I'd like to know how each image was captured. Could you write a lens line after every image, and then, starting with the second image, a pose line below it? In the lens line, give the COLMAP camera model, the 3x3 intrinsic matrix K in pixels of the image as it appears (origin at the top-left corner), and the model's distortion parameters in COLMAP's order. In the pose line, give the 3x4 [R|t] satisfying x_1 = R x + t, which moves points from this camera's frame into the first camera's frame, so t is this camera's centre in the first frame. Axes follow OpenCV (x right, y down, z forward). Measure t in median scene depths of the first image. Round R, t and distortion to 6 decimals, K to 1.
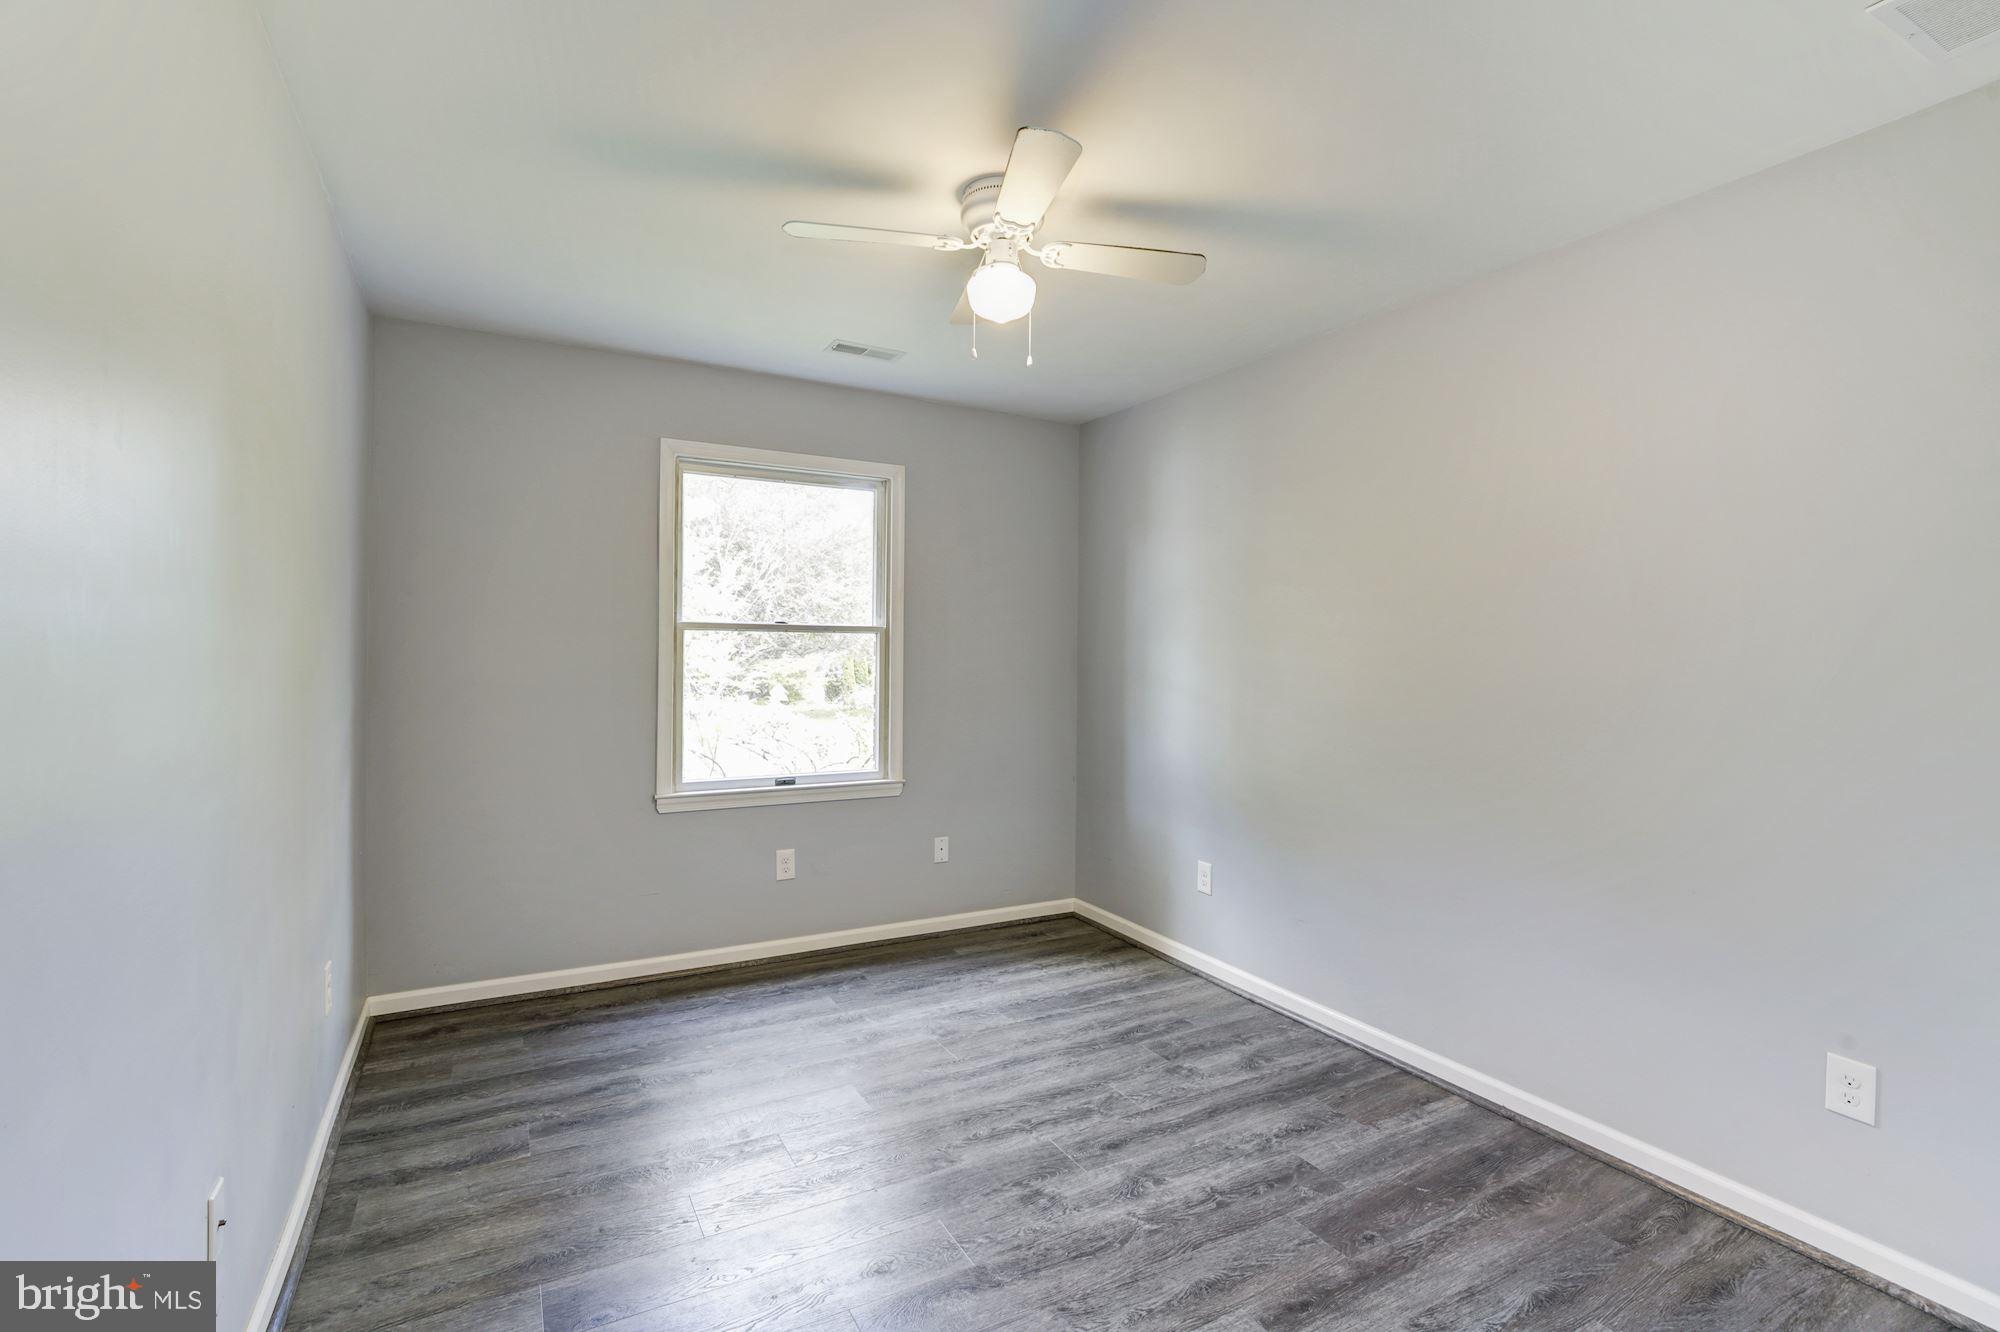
lens RADIAL K [[912.3, 0, 1000.2], [0, 912.3, 660.6], [0, 0, 1]] dist [-0.015843, 0.005102]
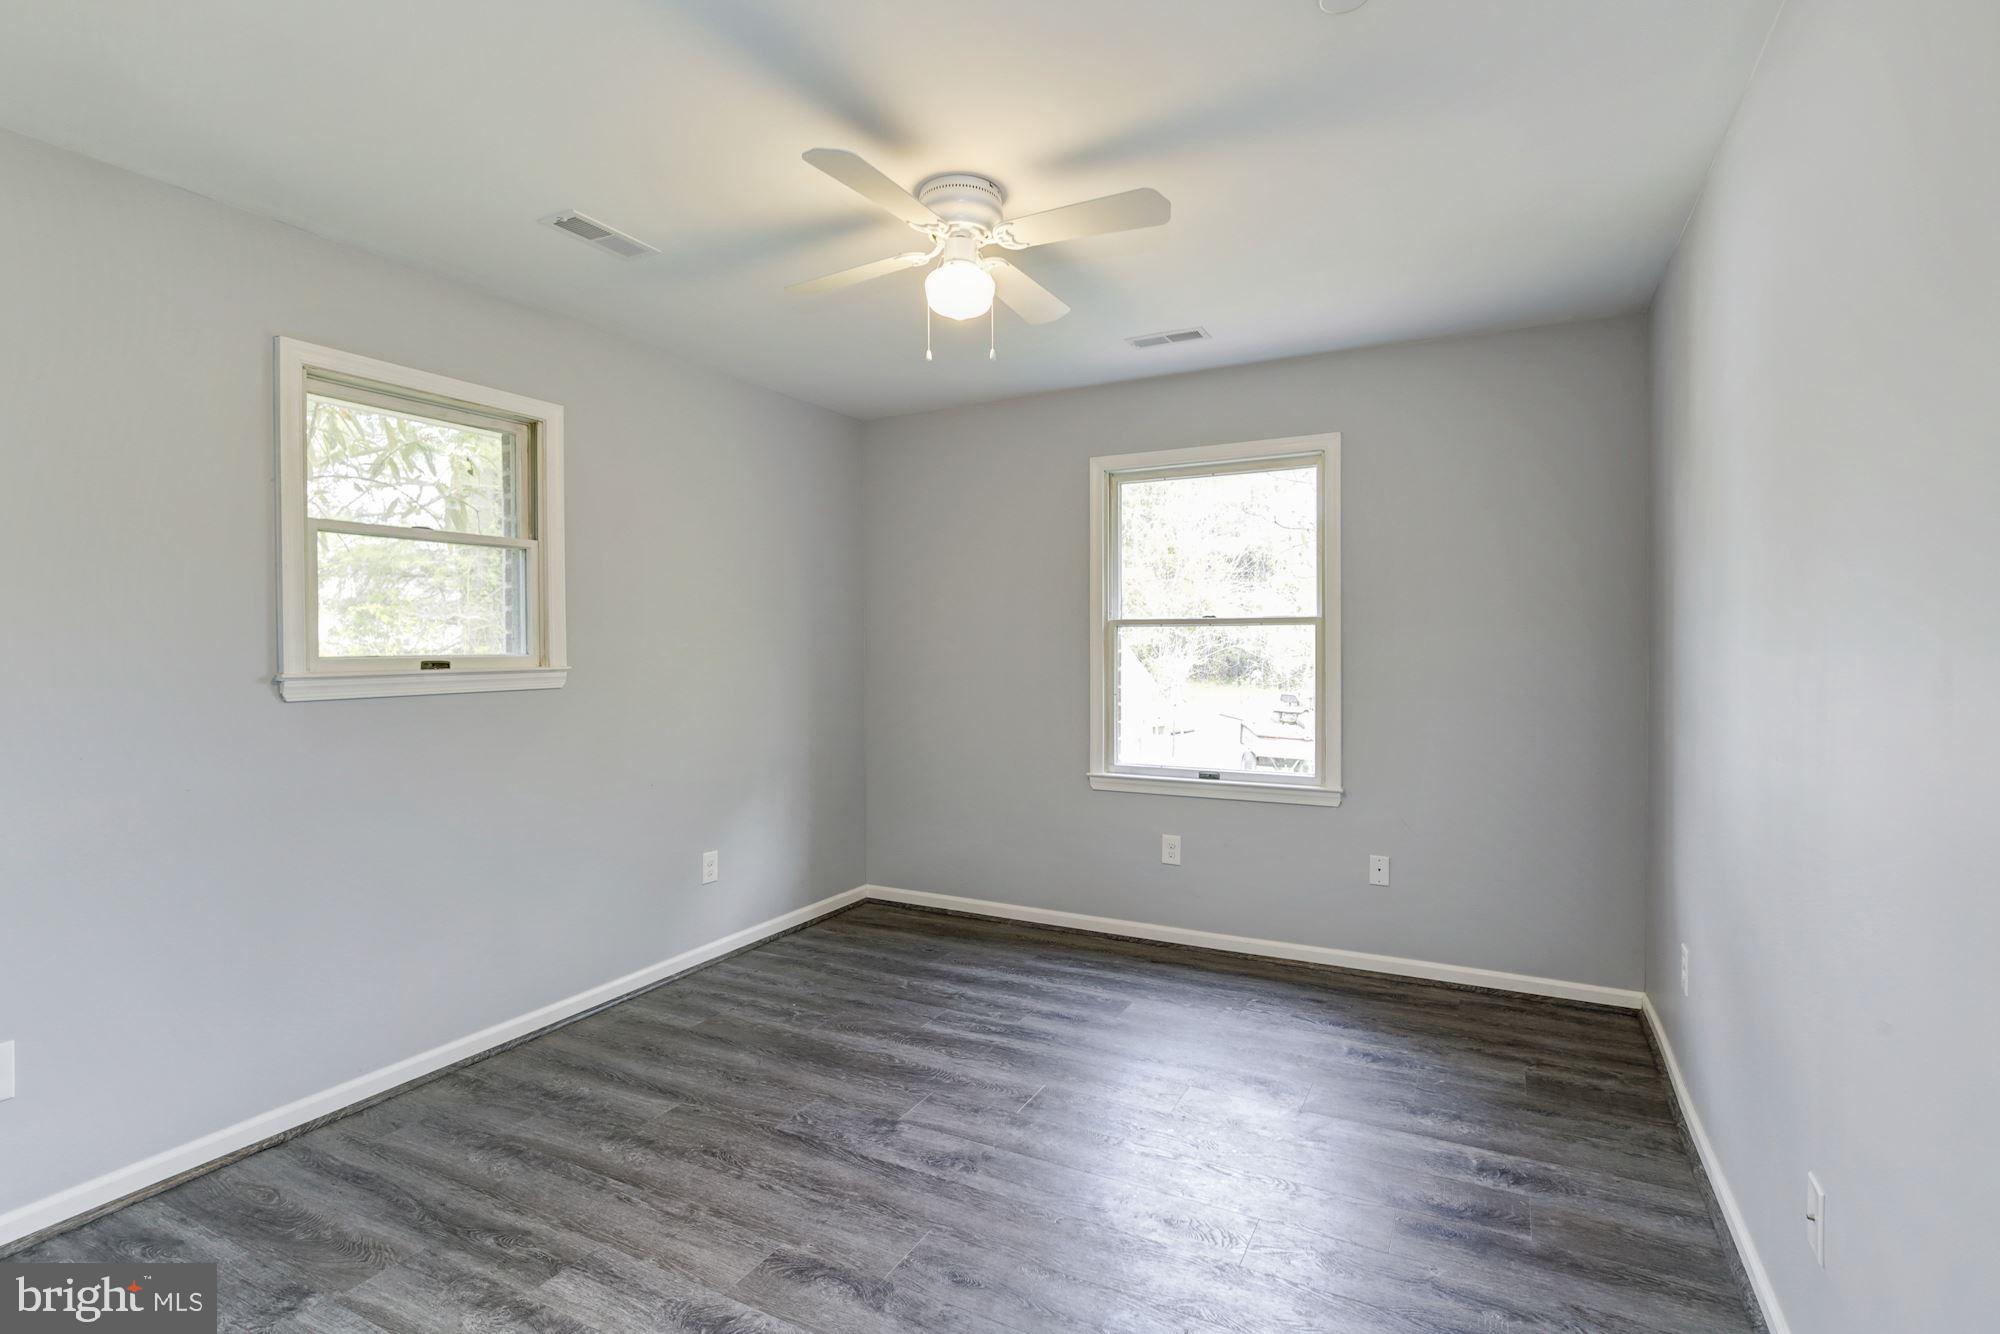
lens RADIAL K [[912.3, 0, 1015.6], [0, 912.3, 658.9], [0, 0, 1]] dist [-0.015843, 0.005102]
pose [[0.557731, -0.001906, -0.830020, 0.508493], [0.005109, 0.999986, 0.001136, 0.002931], [0.830006, -0.004874, 0.557733, 0.283065]]
